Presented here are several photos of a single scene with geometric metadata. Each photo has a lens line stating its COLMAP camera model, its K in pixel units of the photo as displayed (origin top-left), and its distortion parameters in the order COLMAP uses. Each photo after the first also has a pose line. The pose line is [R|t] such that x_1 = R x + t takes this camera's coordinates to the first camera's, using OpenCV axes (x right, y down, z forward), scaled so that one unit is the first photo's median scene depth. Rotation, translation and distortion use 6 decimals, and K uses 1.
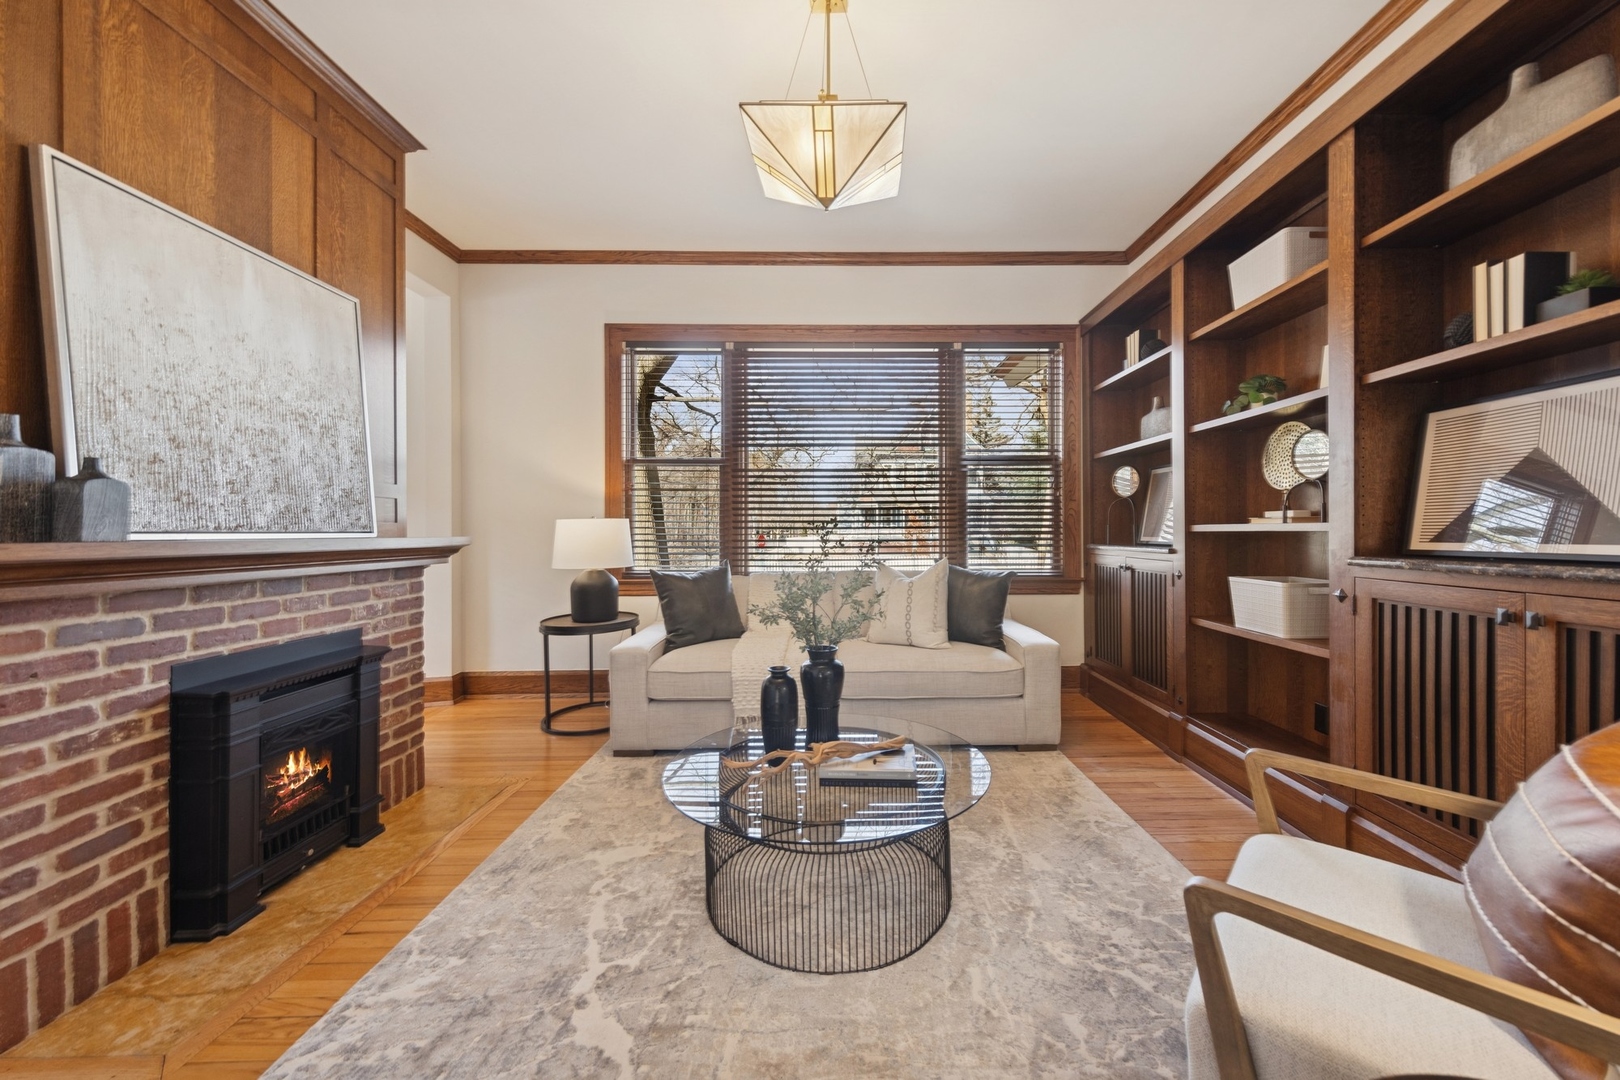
lens RADIAL K [[603.7, 0, 820.6], [0, 603.7, 534.1], [0, 0, 1]] dist [-0.001003, 0.000031]
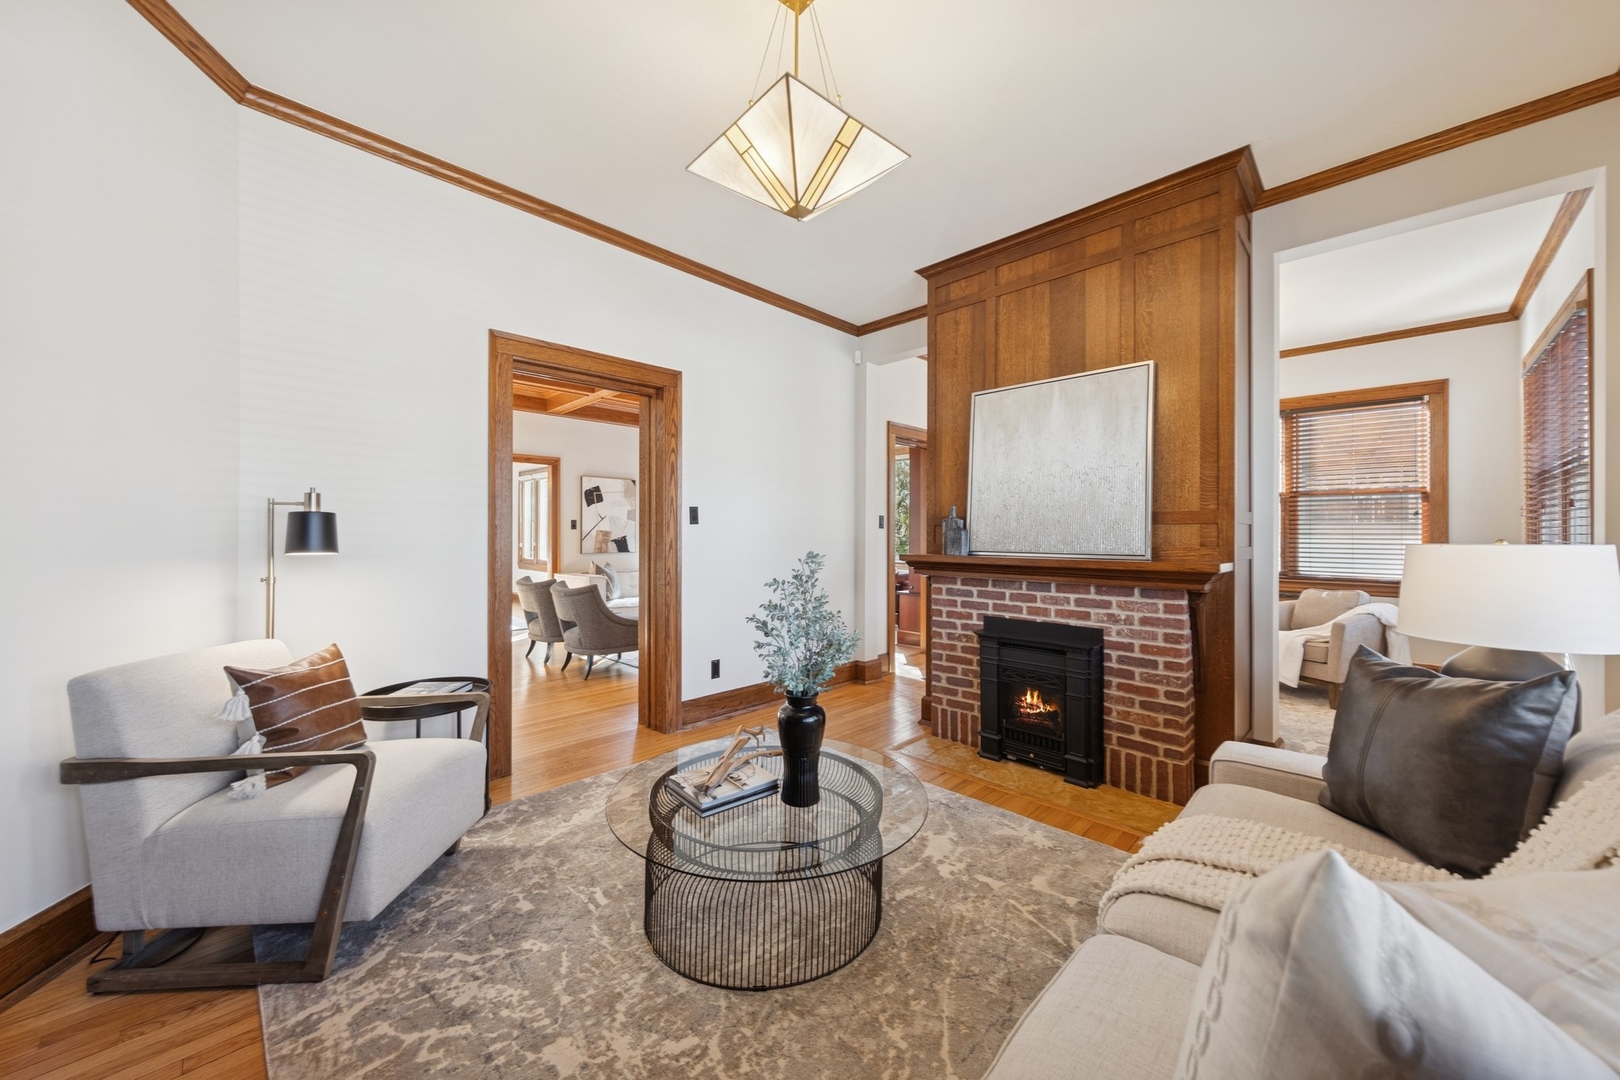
lens RADIAL K [[603.7, 0, 846.1], [0, 603.7, 533.2], [0, 0, 1]] dist [-0.001003, 0.000031]
pose [[-0.675235, -0.001886, -0.737600, 0.774624], [-0.004923, 0.999986, 0.001949, -0.067745], [0.737586, 0.004947, -0.675235, 2.025388]]
